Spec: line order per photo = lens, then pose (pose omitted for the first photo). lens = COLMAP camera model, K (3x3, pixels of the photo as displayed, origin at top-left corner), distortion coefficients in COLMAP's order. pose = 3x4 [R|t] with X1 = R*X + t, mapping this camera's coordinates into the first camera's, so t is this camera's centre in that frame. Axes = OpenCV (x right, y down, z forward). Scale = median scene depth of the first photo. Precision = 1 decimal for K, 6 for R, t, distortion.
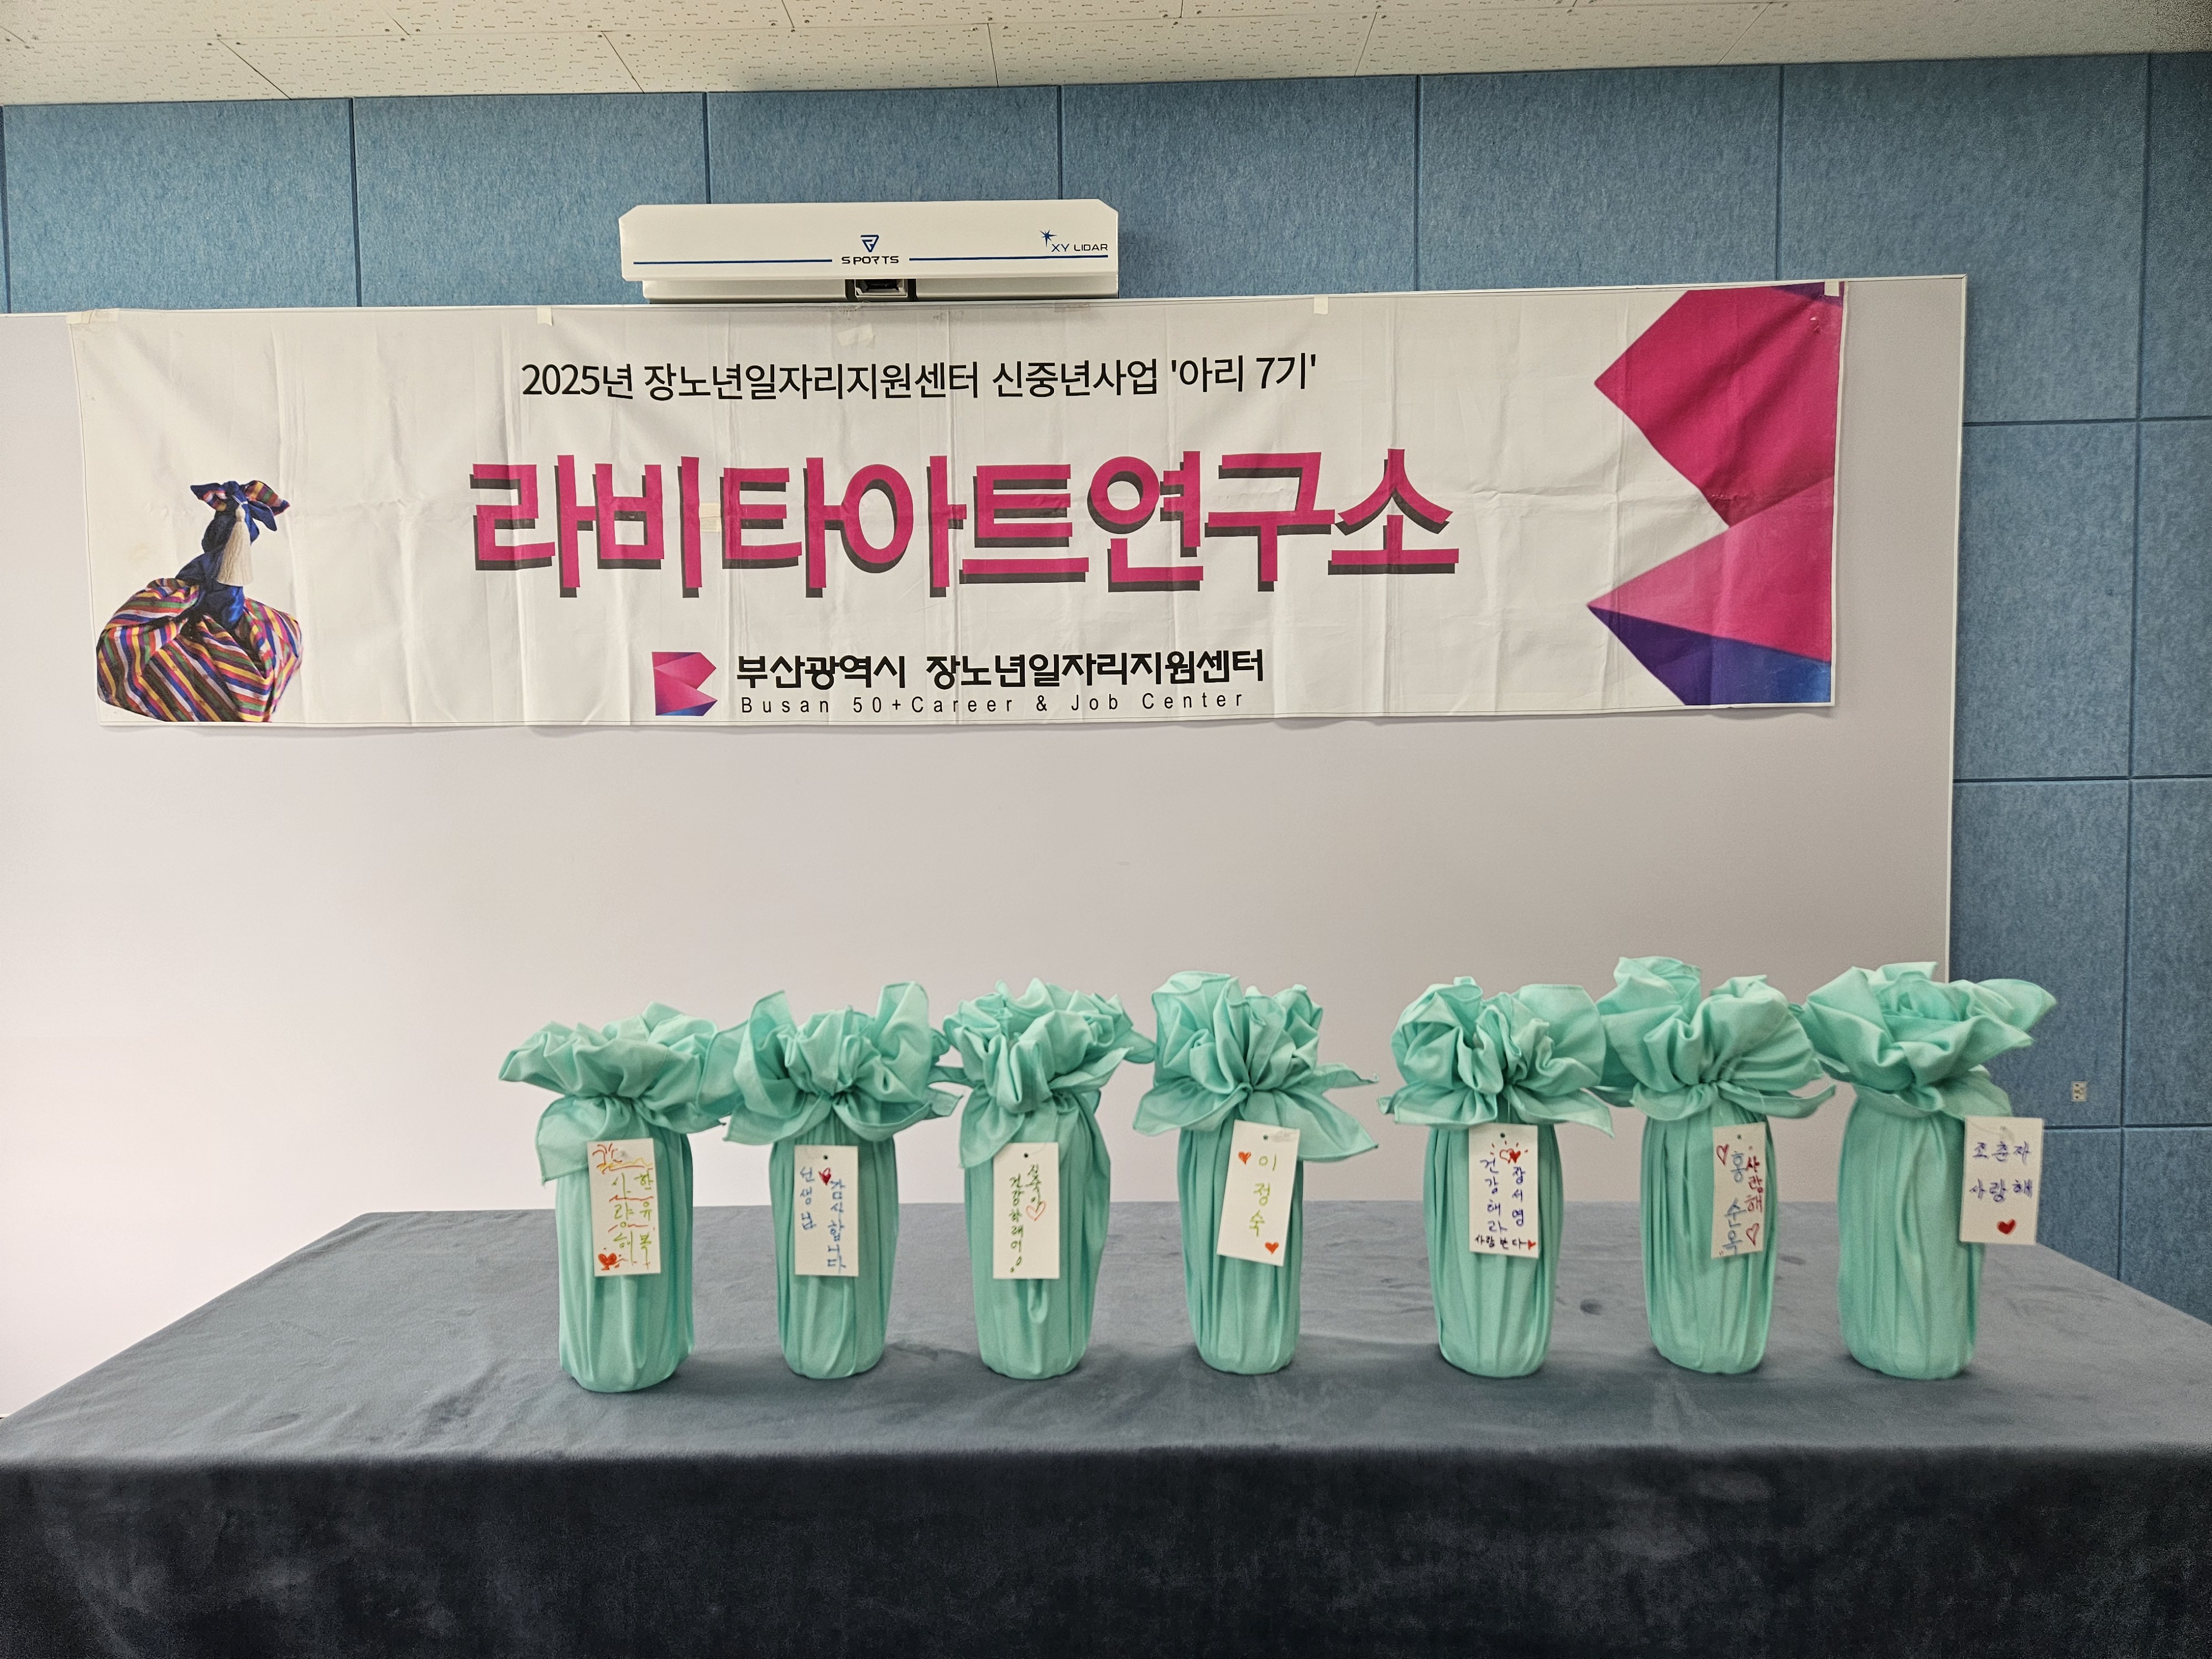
lens RADIAL K [[1547.3, 0, 1106.0], [0, 1547.3, 829.5], [0, 0, 1]] dist [0.087912, -0.080369]
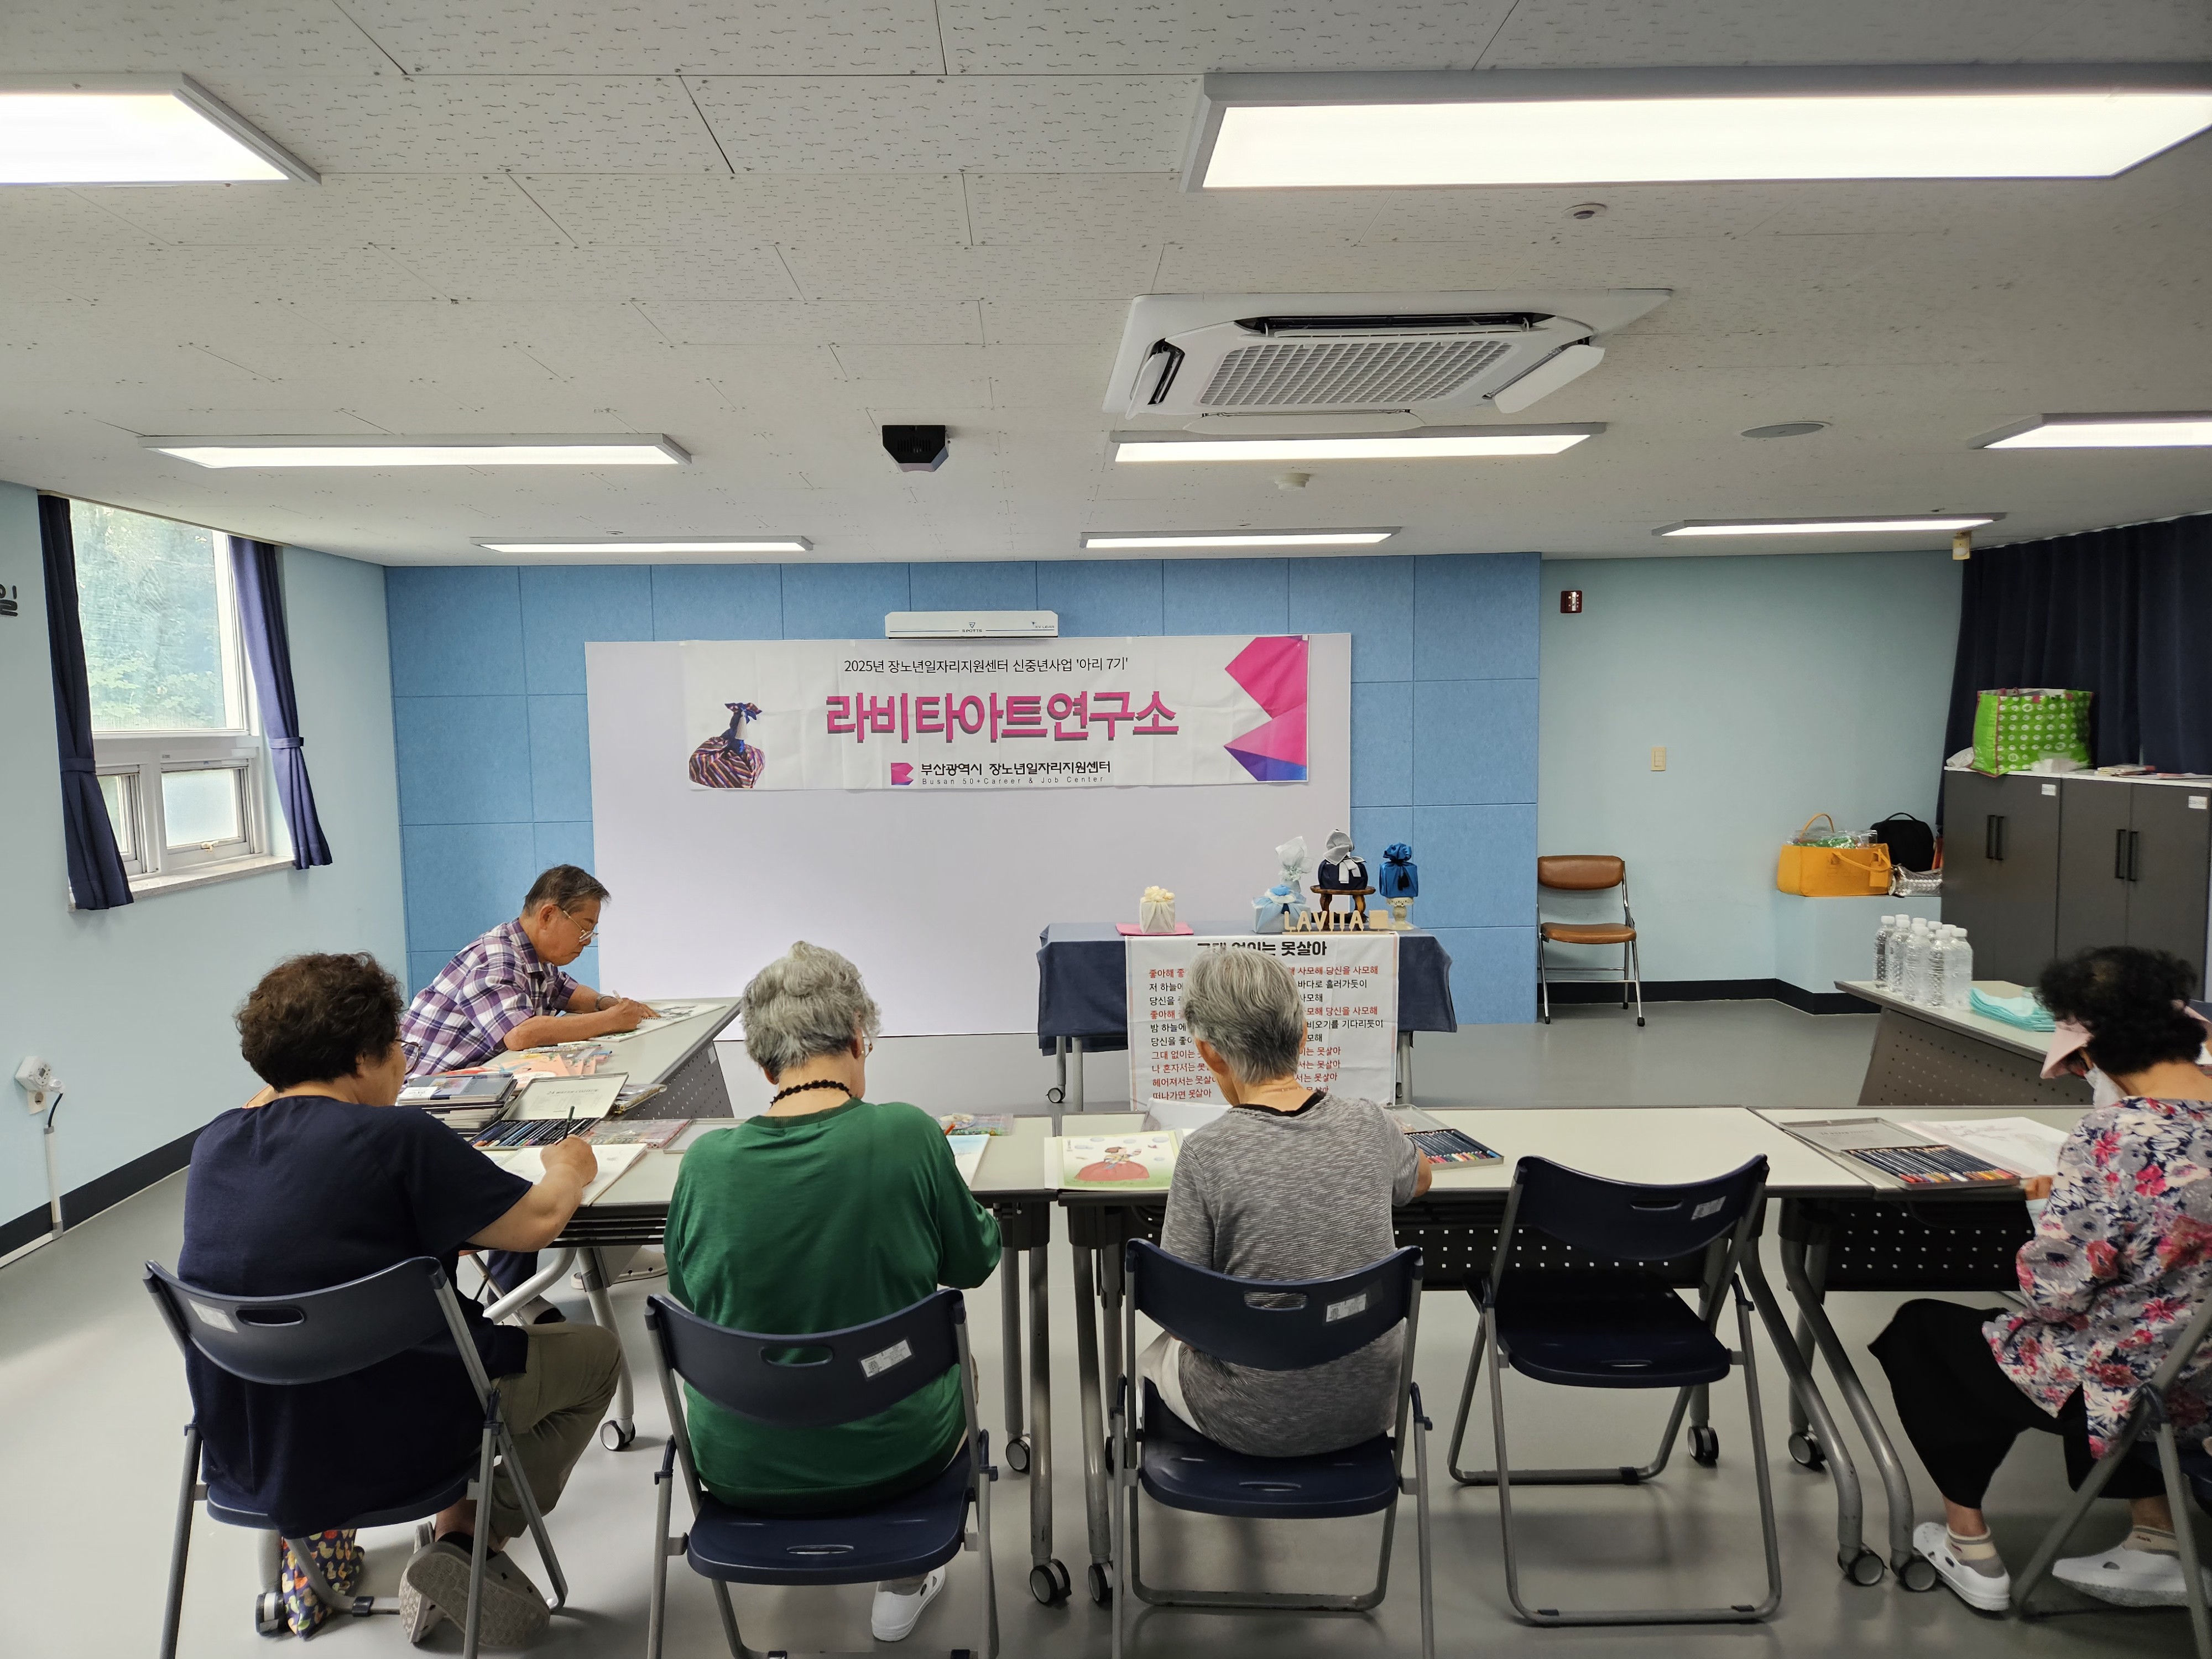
lens RADIAL K [[1547.3, 0, 1106.0], [0, 1547.3, 829.5], [0, 0, 1]] dist [0.087912, -0.080369]
pose [[0.998154, -0.003599, 0.060619, -0.075557], [0.002333, 0.999778, 0.020941, -0.051566], [-0.060681, -0.020761, 0.997941, -1.793608]]
